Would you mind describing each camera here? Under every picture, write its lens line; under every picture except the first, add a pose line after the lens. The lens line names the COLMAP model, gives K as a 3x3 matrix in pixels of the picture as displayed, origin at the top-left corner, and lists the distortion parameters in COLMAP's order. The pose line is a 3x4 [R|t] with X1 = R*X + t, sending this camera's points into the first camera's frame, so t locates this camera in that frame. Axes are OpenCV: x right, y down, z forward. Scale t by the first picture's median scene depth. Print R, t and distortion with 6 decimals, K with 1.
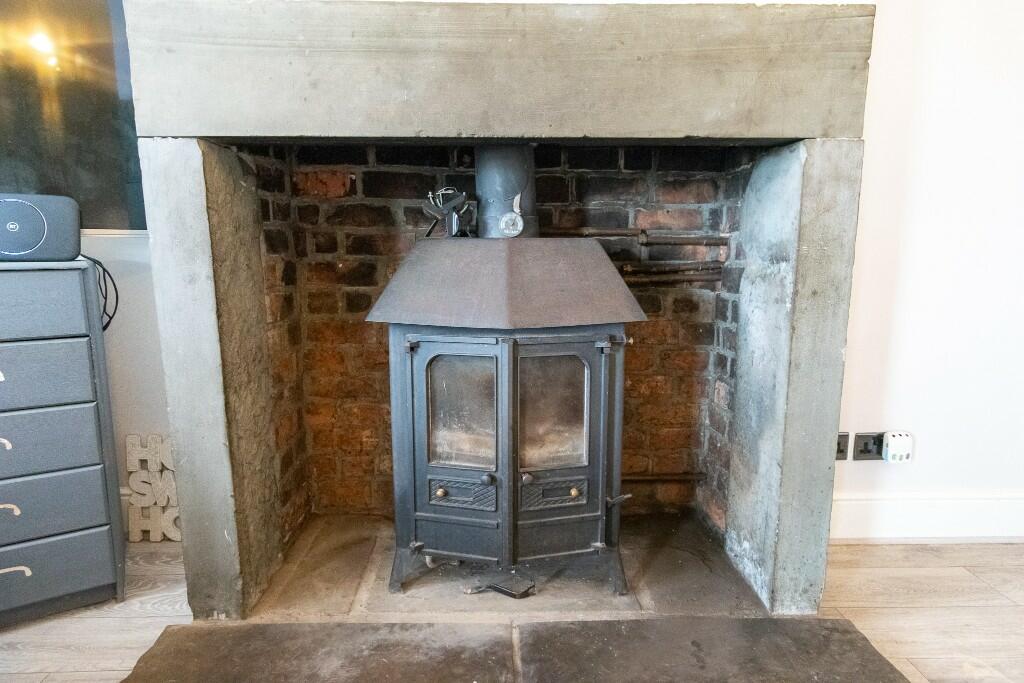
lens RADIAL K [[570.0, 0, 511.9], [0, 570.0, 337.2], [0, 0, 1]] dist [-0.005321, -0.000408]
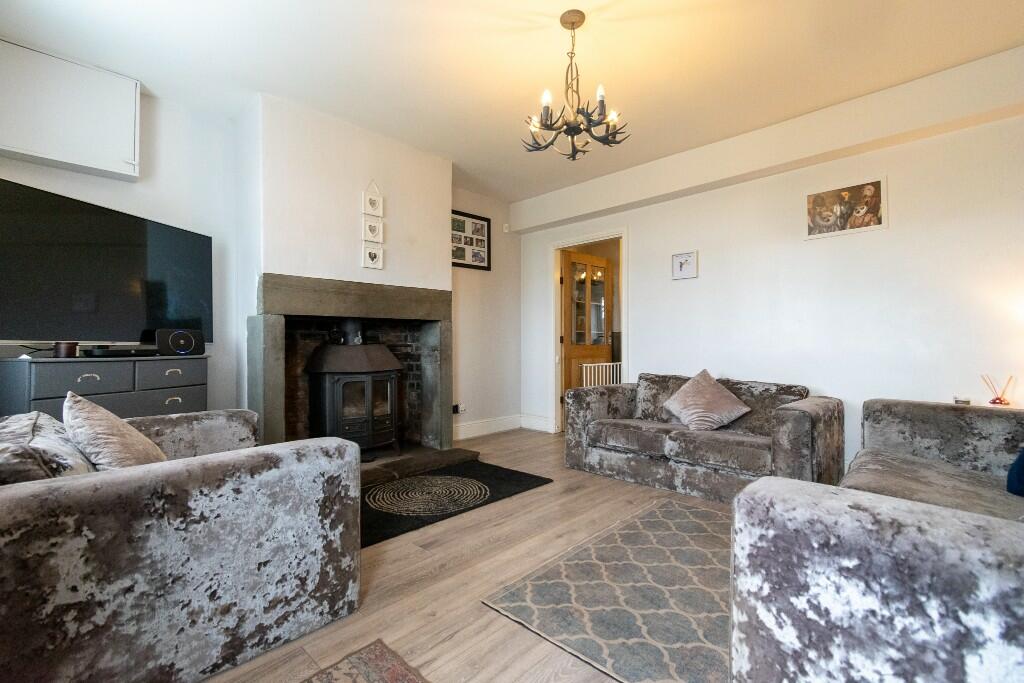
lens RADIAL K [[452.1, 0, 513.1], [0, 452.1, 341.5], [0, 0, 1]] dist [0.004934, -0.000279]
pose [[0.709110, -0.000495, 0.705098, -1.216228], [0.122354, 0.984915, -0.122359, 0.224905], [-0.694401, 0.173037, 0.698474, -1.391554]]
